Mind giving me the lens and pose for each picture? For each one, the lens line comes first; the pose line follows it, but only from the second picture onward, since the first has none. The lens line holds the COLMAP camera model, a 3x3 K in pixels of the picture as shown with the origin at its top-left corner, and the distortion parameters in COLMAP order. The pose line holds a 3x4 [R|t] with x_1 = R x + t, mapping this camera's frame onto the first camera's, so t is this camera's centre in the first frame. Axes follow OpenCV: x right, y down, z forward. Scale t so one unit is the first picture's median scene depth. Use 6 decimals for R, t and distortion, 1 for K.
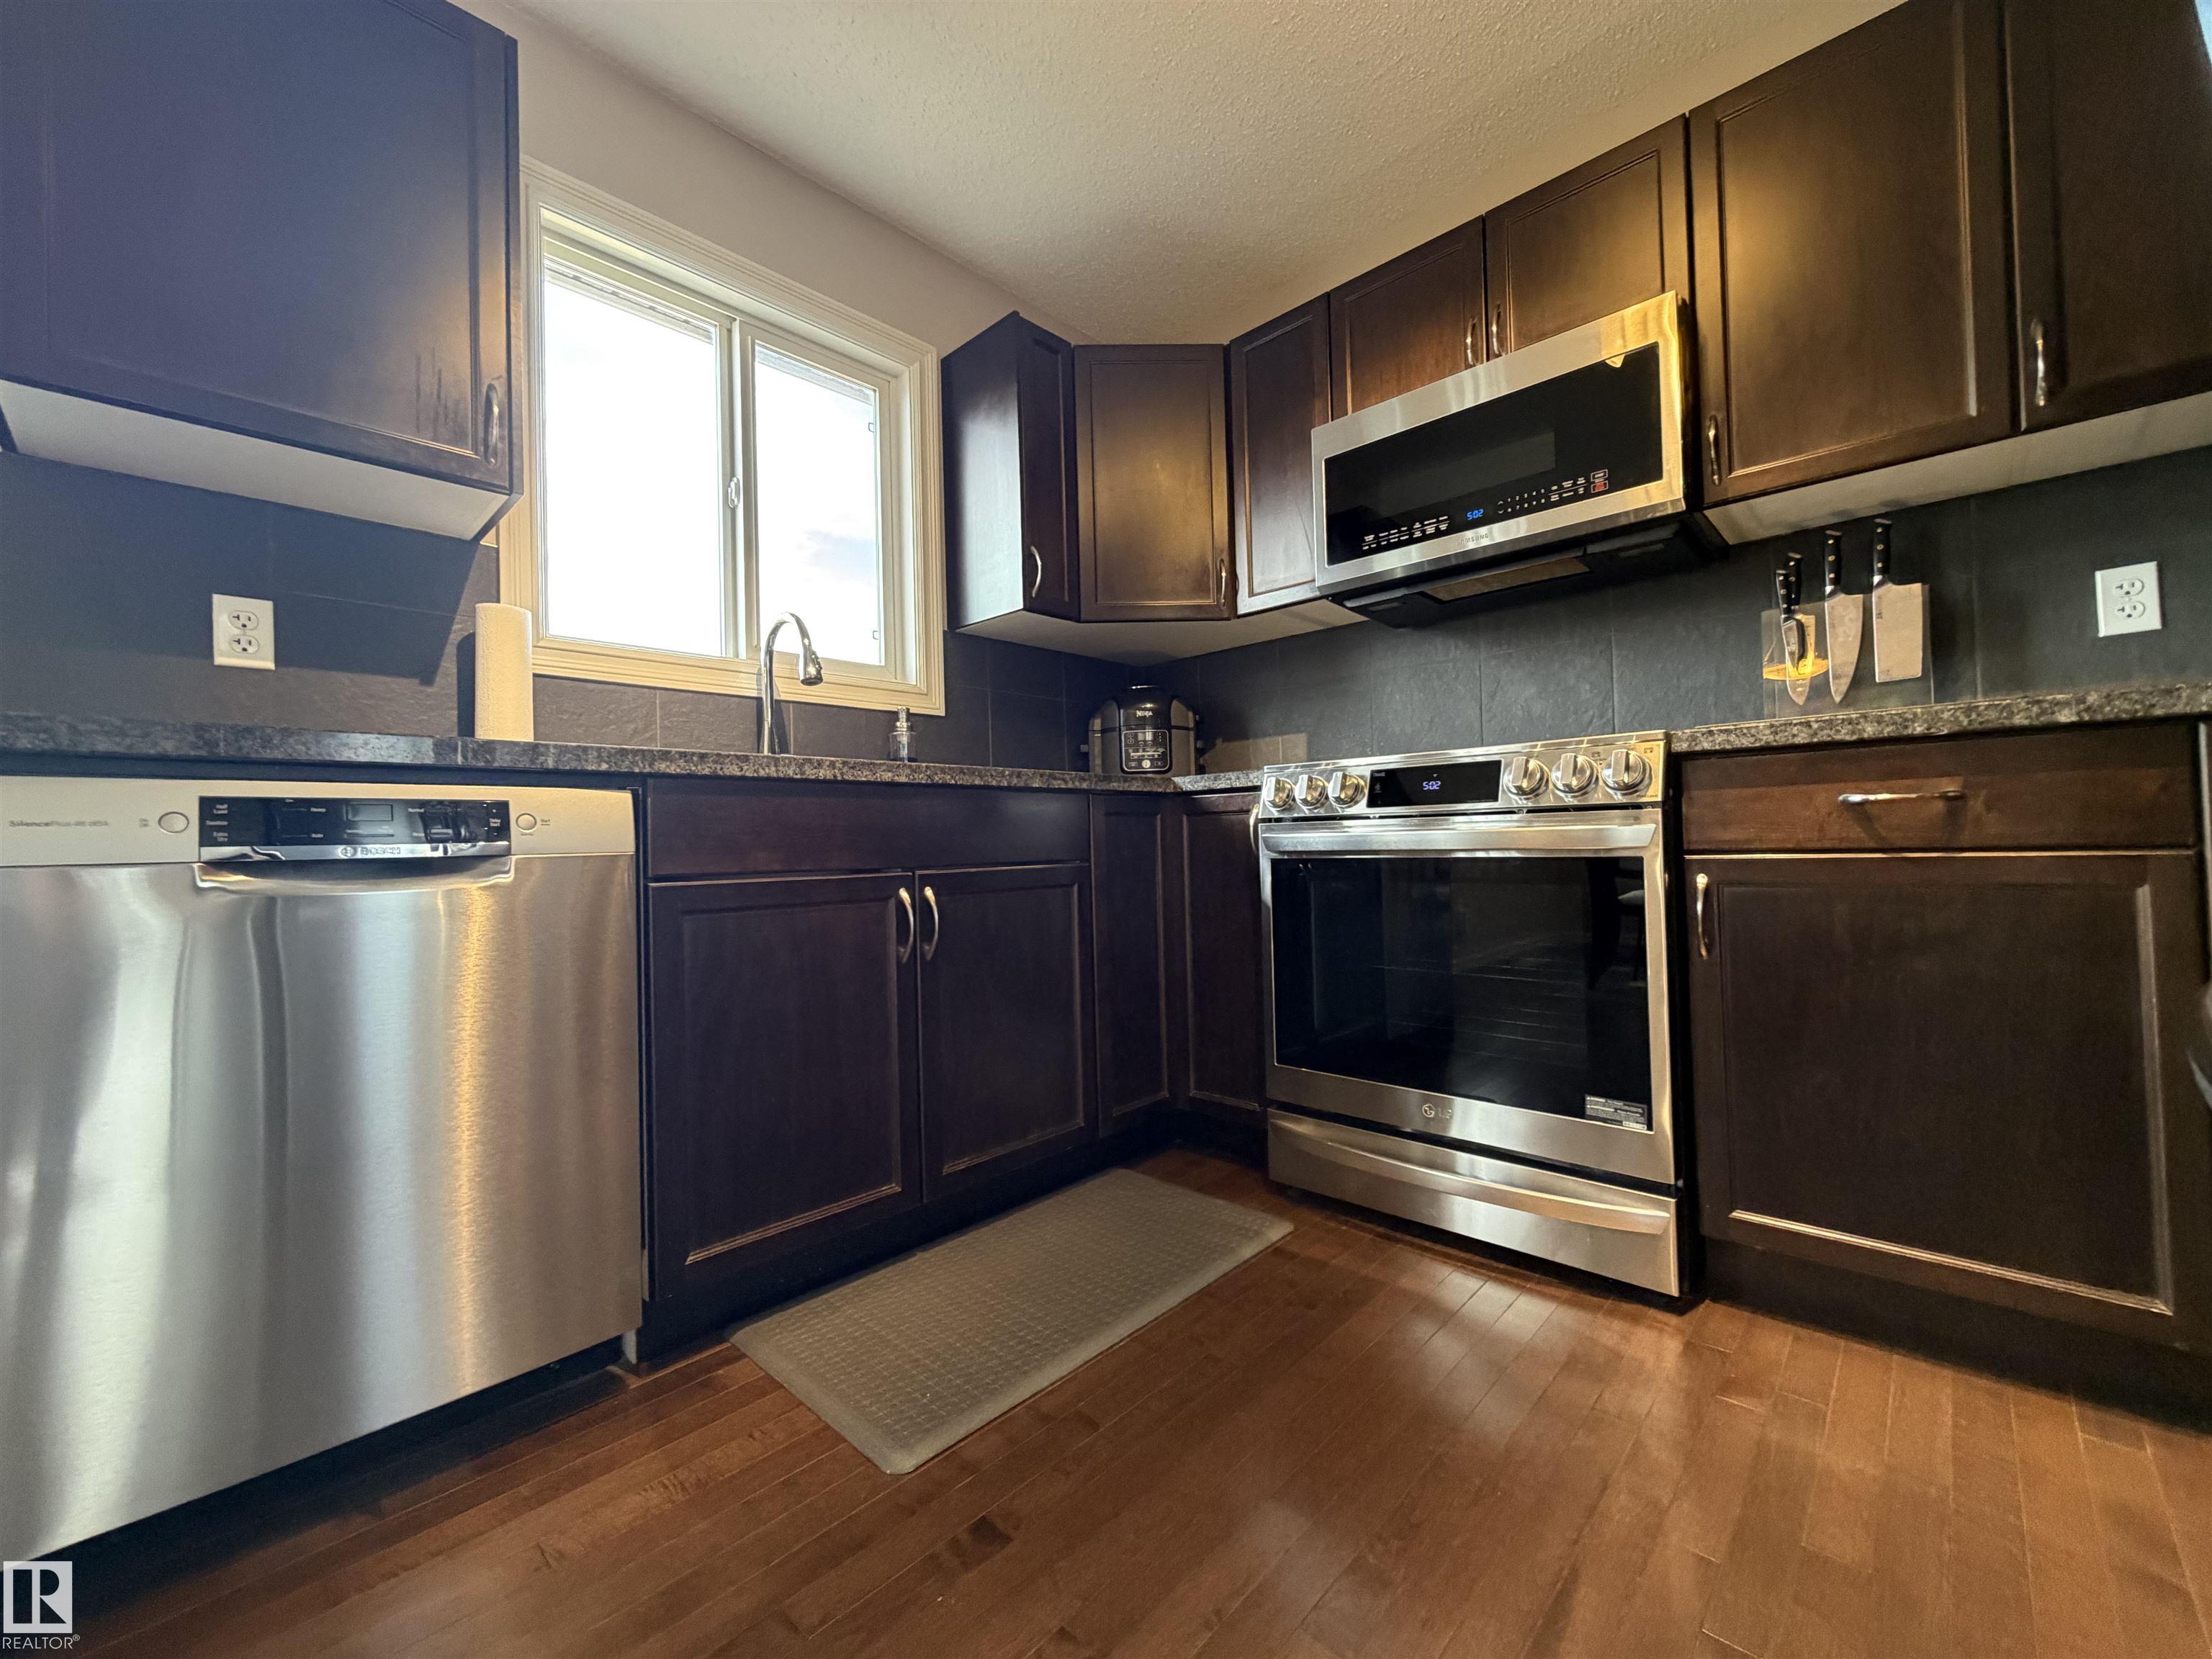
lens RADIAL K [[883.1, 0, 1103.9], [0, 883.1, 823.4], [0, 0, 1]] dist [0.002786, -0.000104]
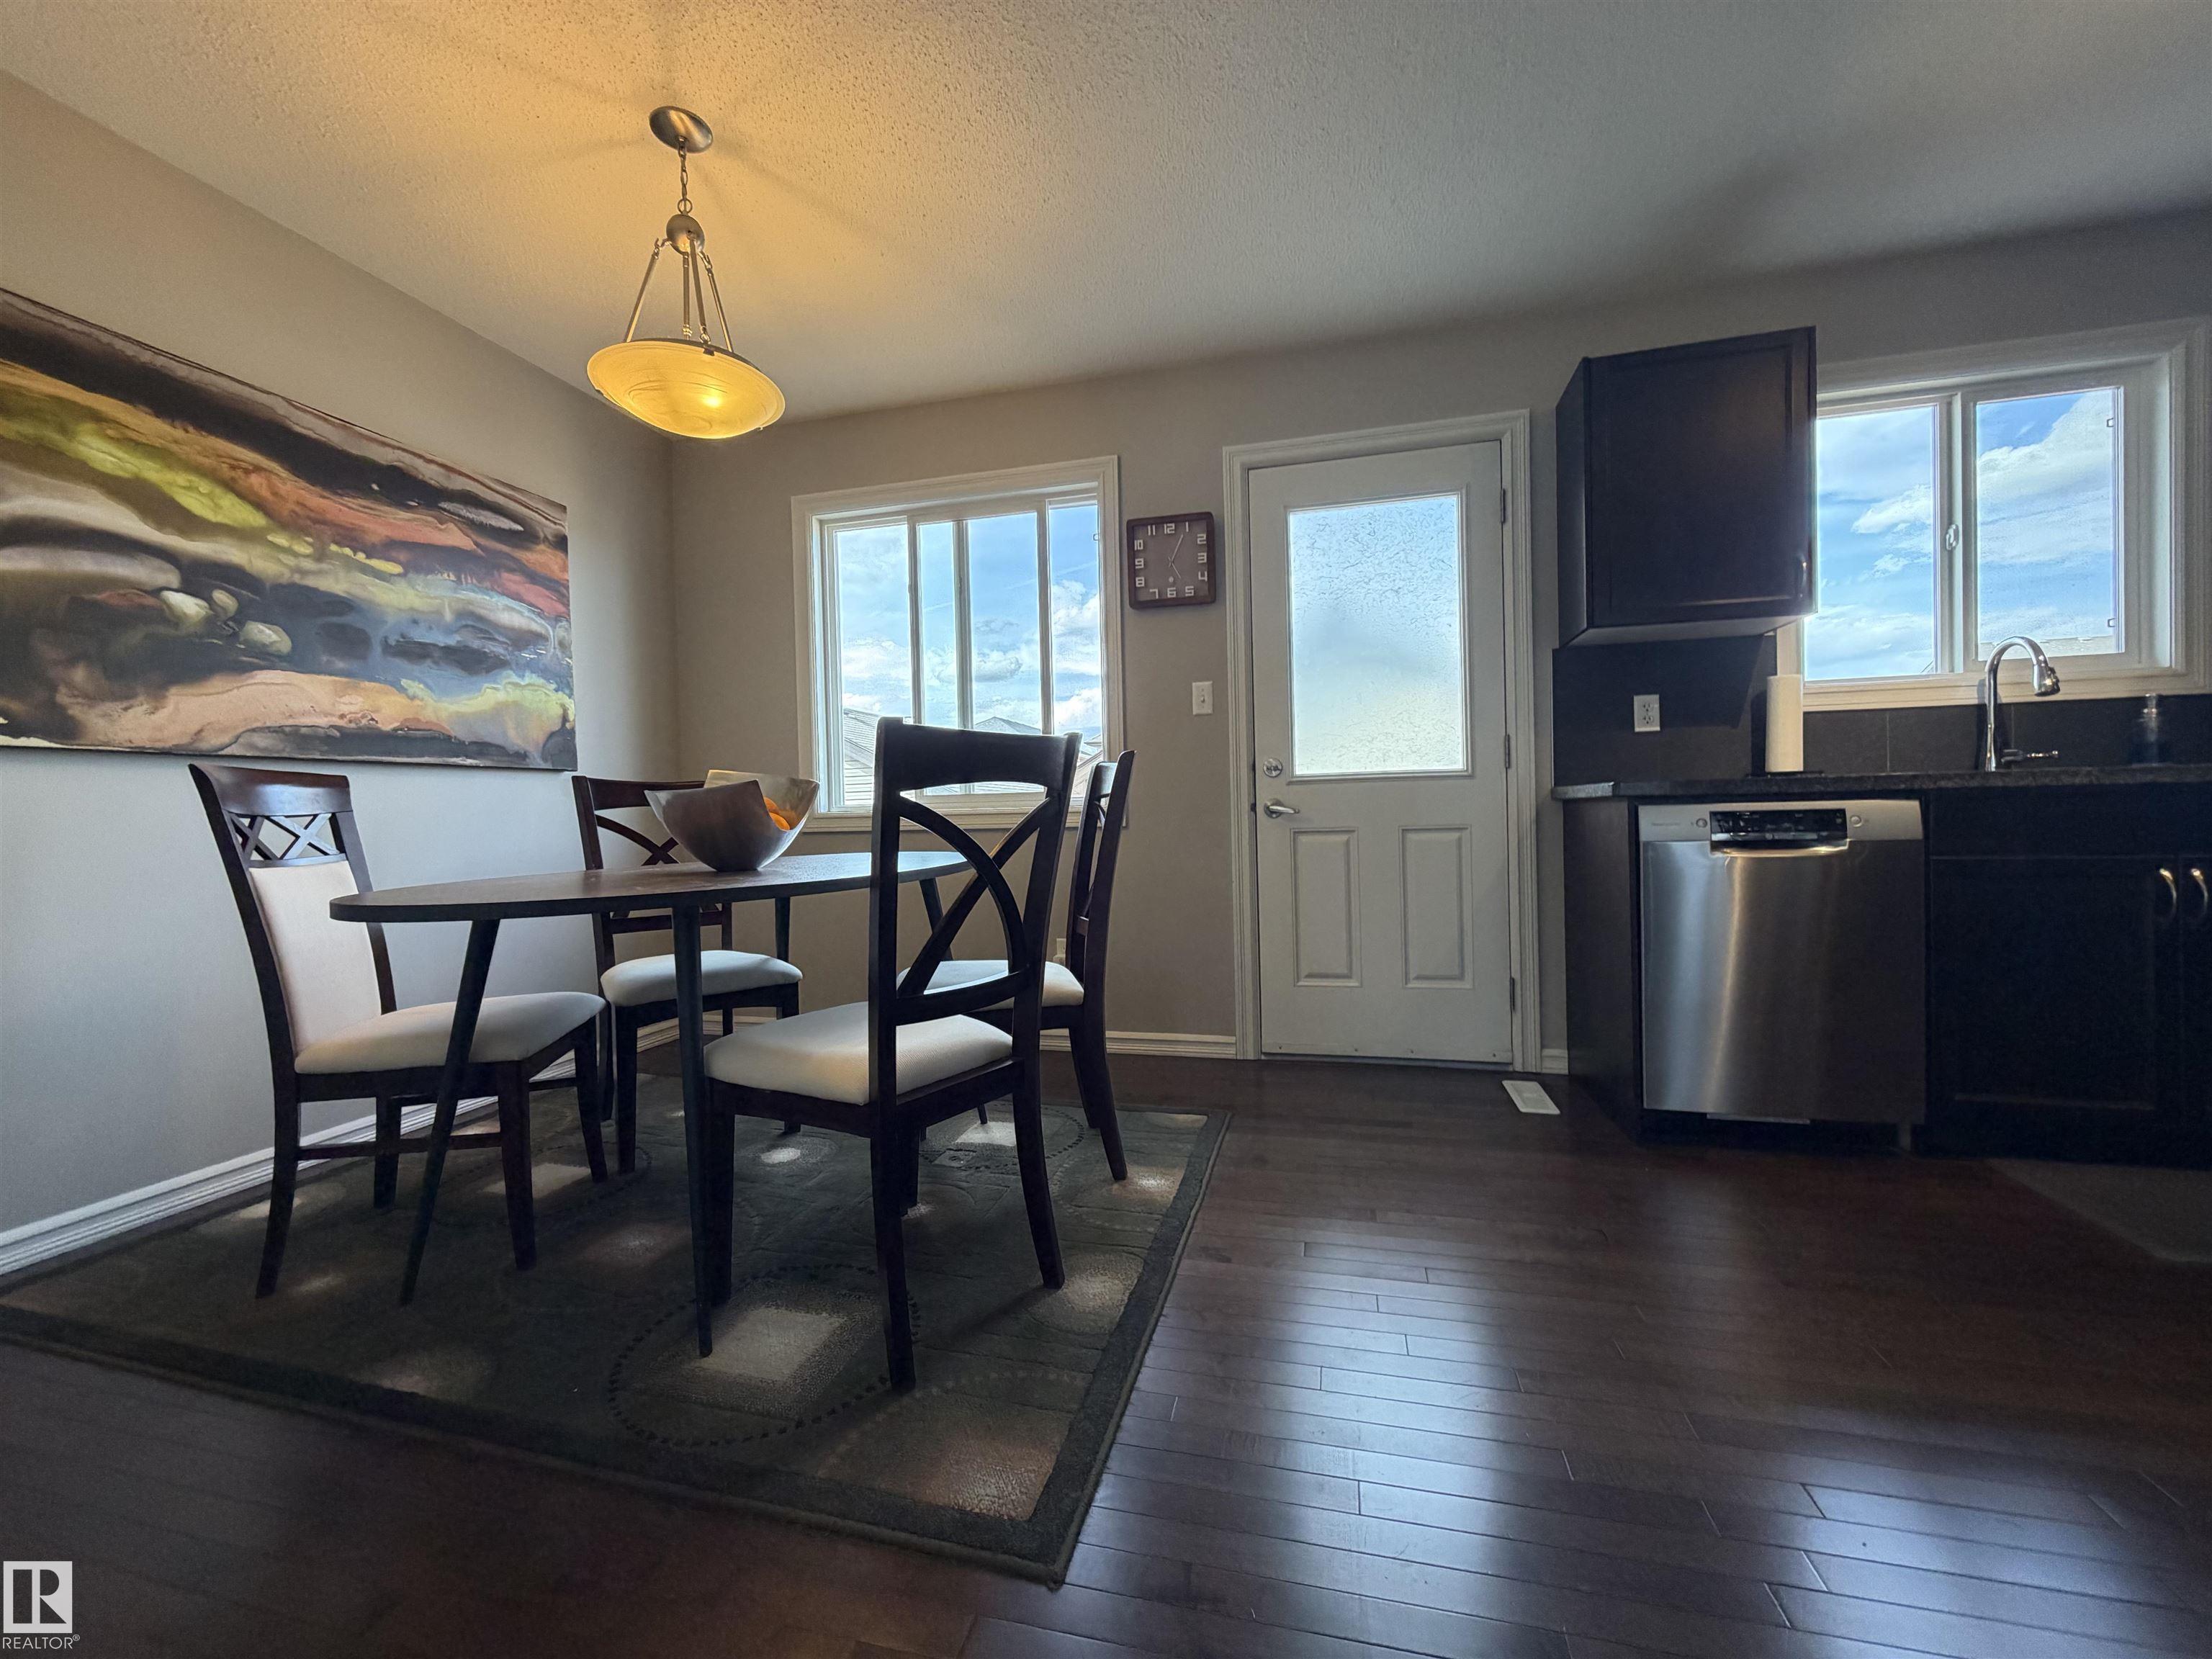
lens RADIAL K [[883.1, 0, 1115.5], [0, 883.1, 829.7], [0, 0, 1]] dist [0.002786, -0.000104]
pose [[0.495361, 0.028656, -0.868214, 0.119686], [0.030148, 0.998287, 0.050150, -0.086794], [0.868164, -0.051017, 0.493649, -0.878476]]
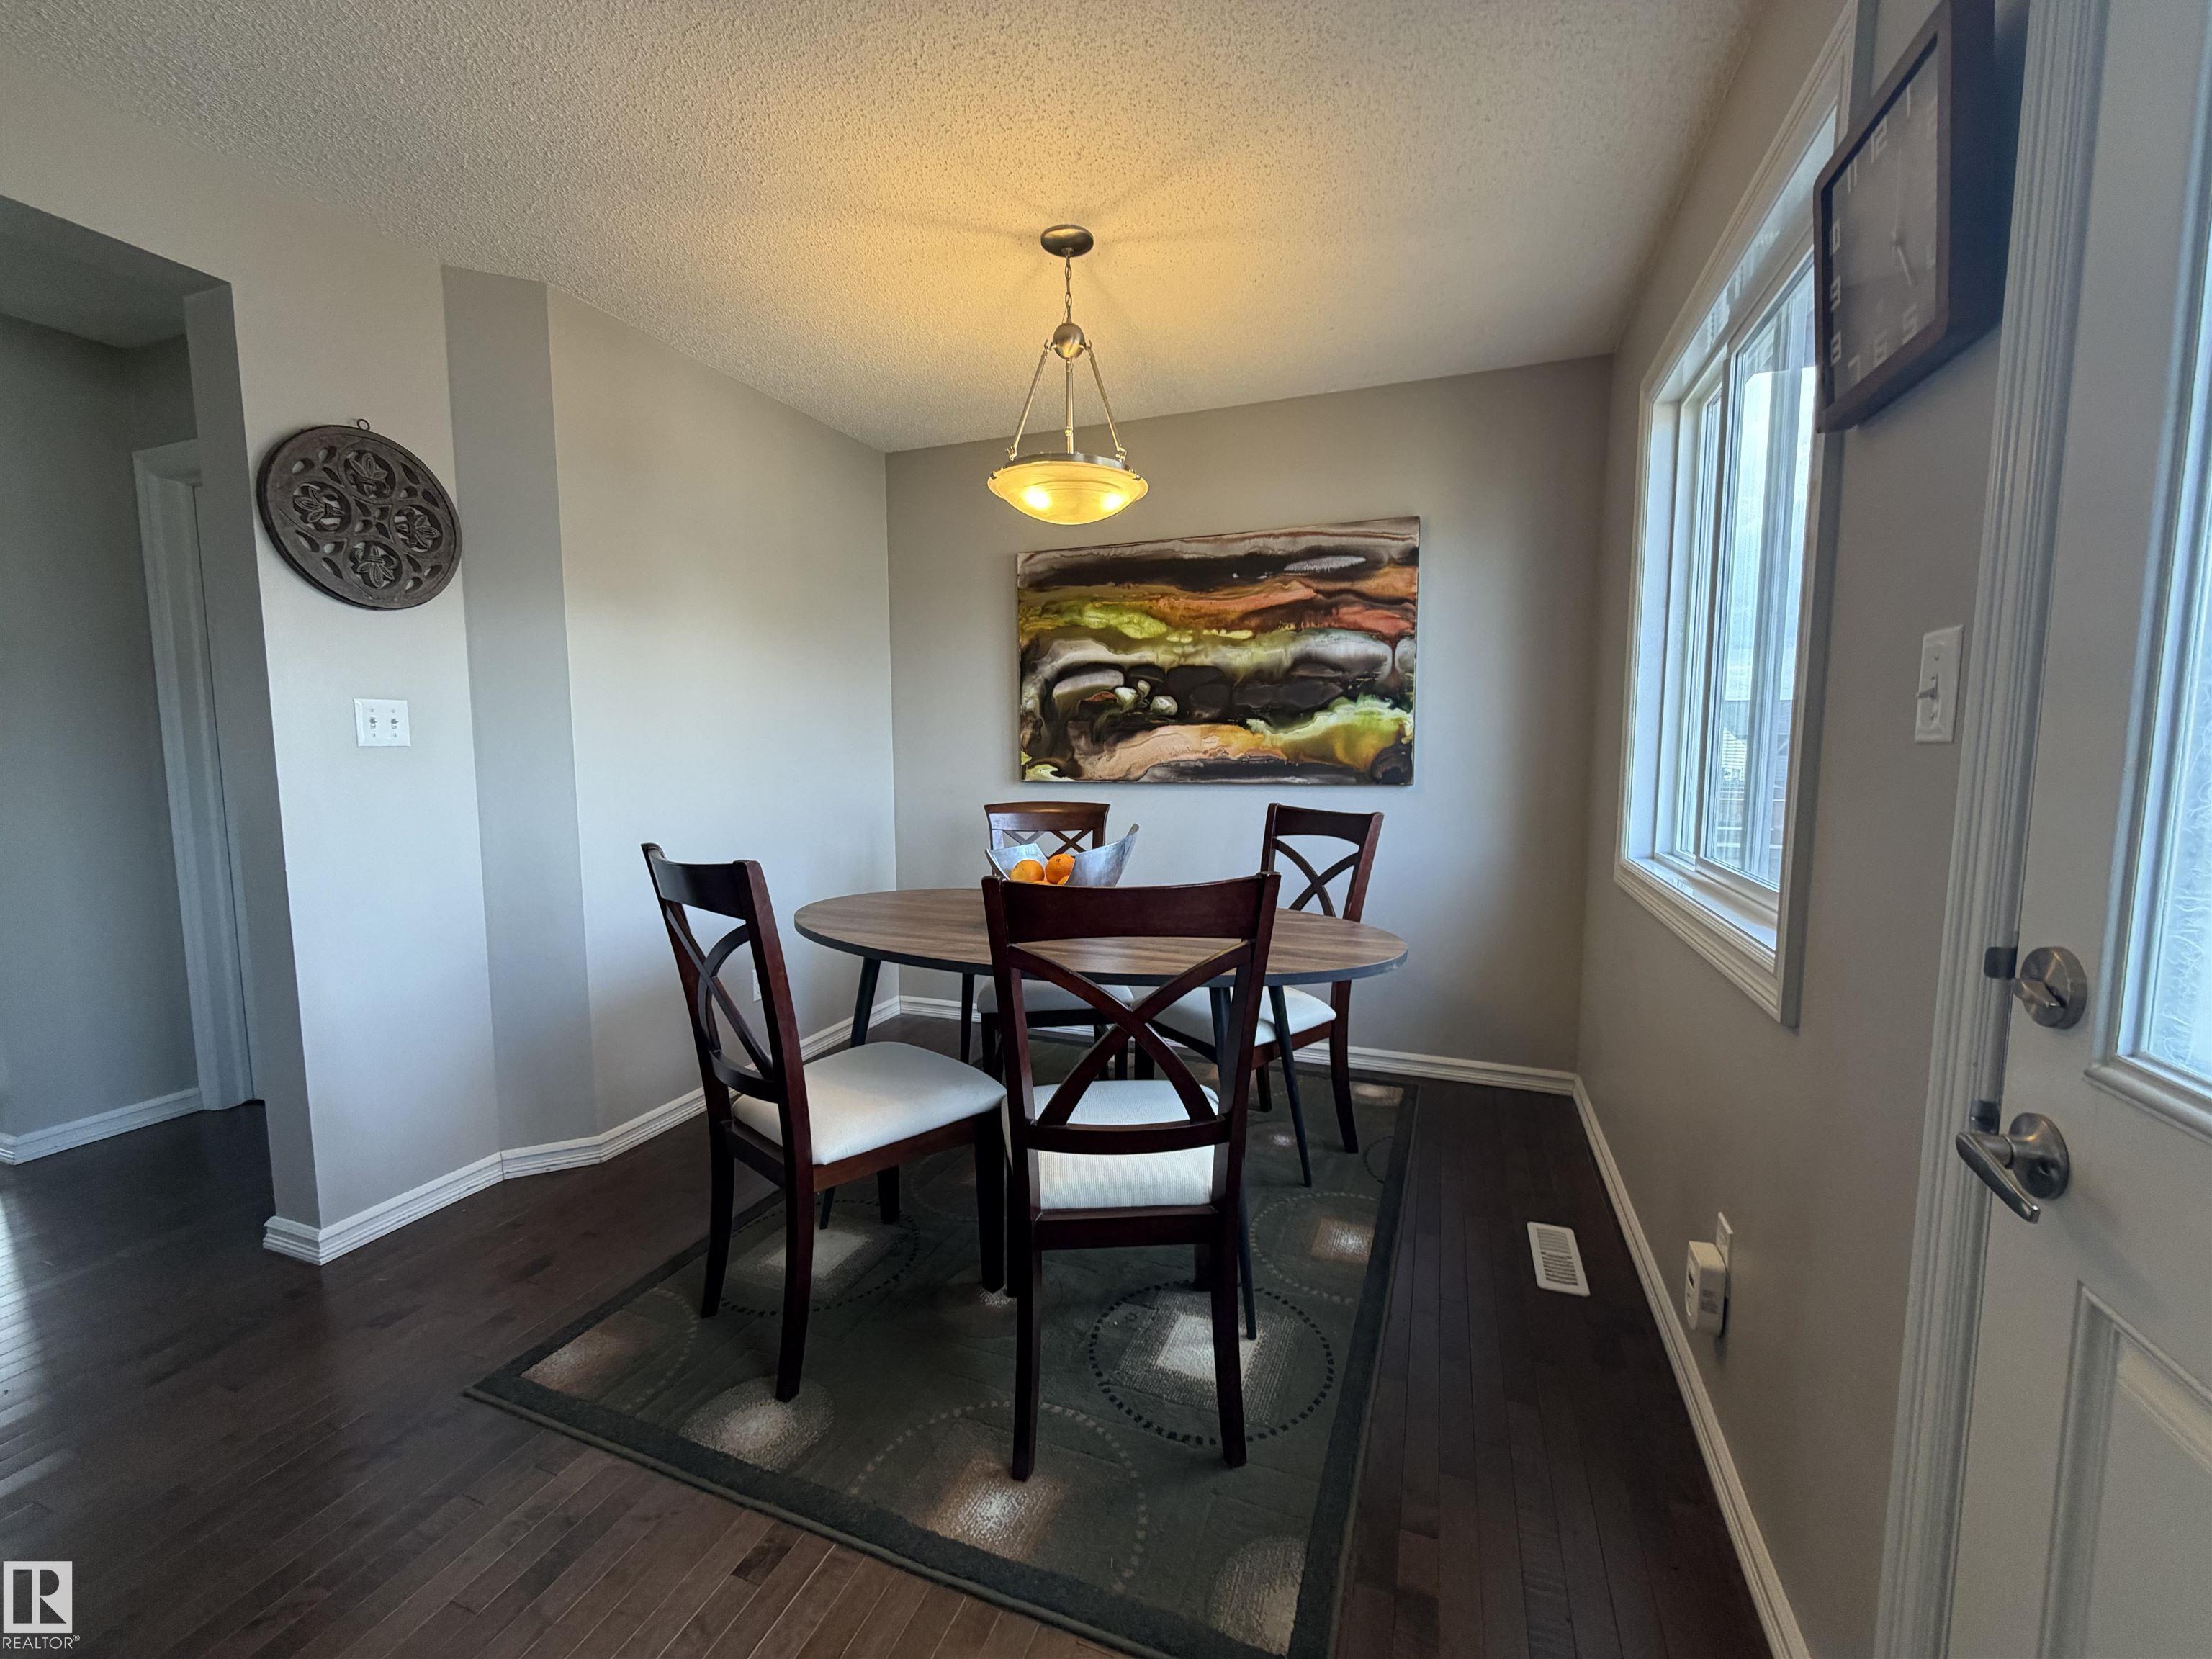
lens RADIAL K [[883.1, 0, 1110.0], [0, 883.1, 828.7], [0, 0, 1]] dist [0.002786, -0.000104]
pose [[-0.918177, 0.063945, -0.390976, -0.782075], [0.032799, 0.995769, 0.085835, -0.248655], [0.394810, 0.065988, -0.916390, 0.600299]]
